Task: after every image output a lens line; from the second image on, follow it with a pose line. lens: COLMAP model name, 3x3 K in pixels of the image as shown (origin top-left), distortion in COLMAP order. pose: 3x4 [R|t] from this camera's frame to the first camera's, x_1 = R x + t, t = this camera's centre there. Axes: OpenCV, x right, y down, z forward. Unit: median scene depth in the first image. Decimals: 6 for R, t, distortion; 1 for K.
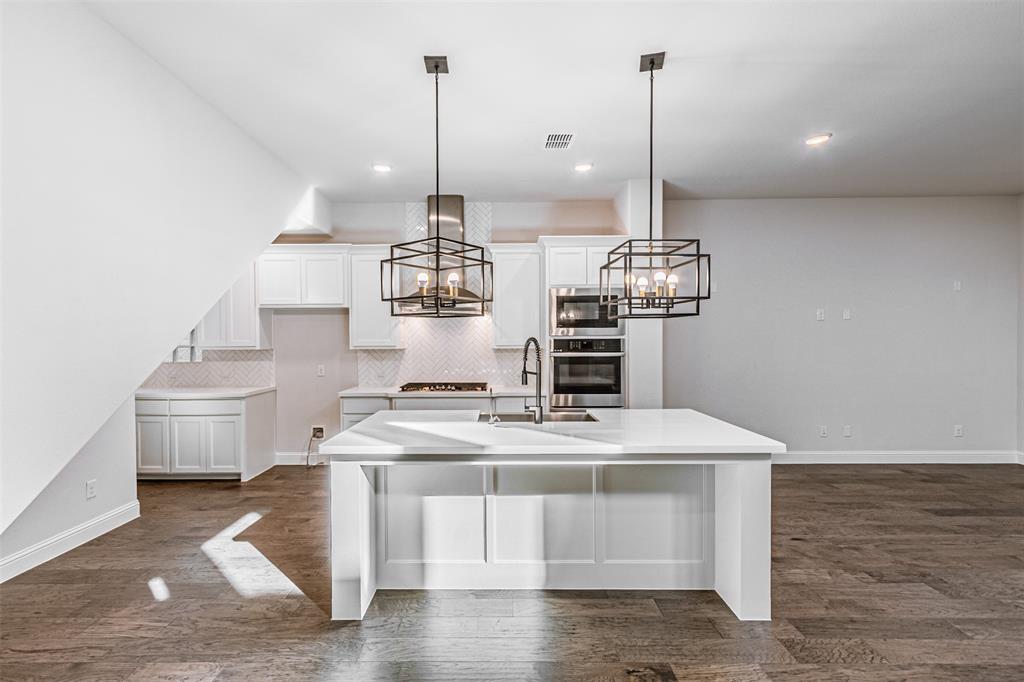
lens RADIAL K [[451.5, 0, 492.4], [0, 451.5, 339.1], [0, 0, 1]] dist [0.002139, 0.000051]
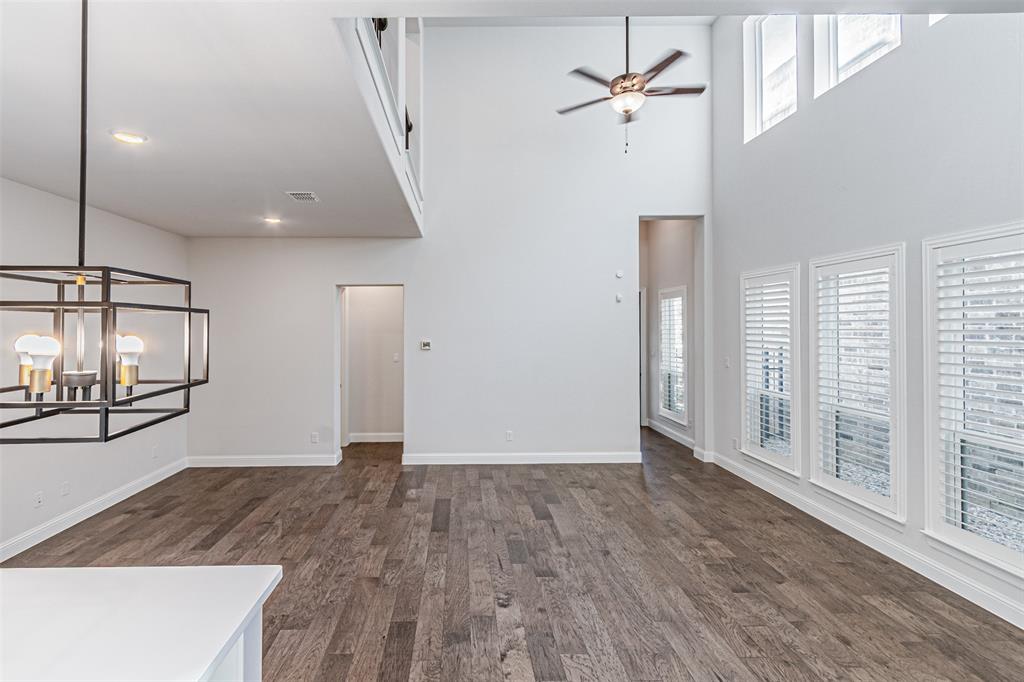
lens RADIAL K [[466.6, 0, 468.2], [0, 466.6, 322.9], [0, 0, 1]] dist [0.001615, 0.000006]
pose [[-0.031797, 0.016309, 0.999361, -0.077365], [0.005703, 0.999854, -0.016136, -0.079727], [-0.999478, 0.005186, -0.031886, 0.340456]]
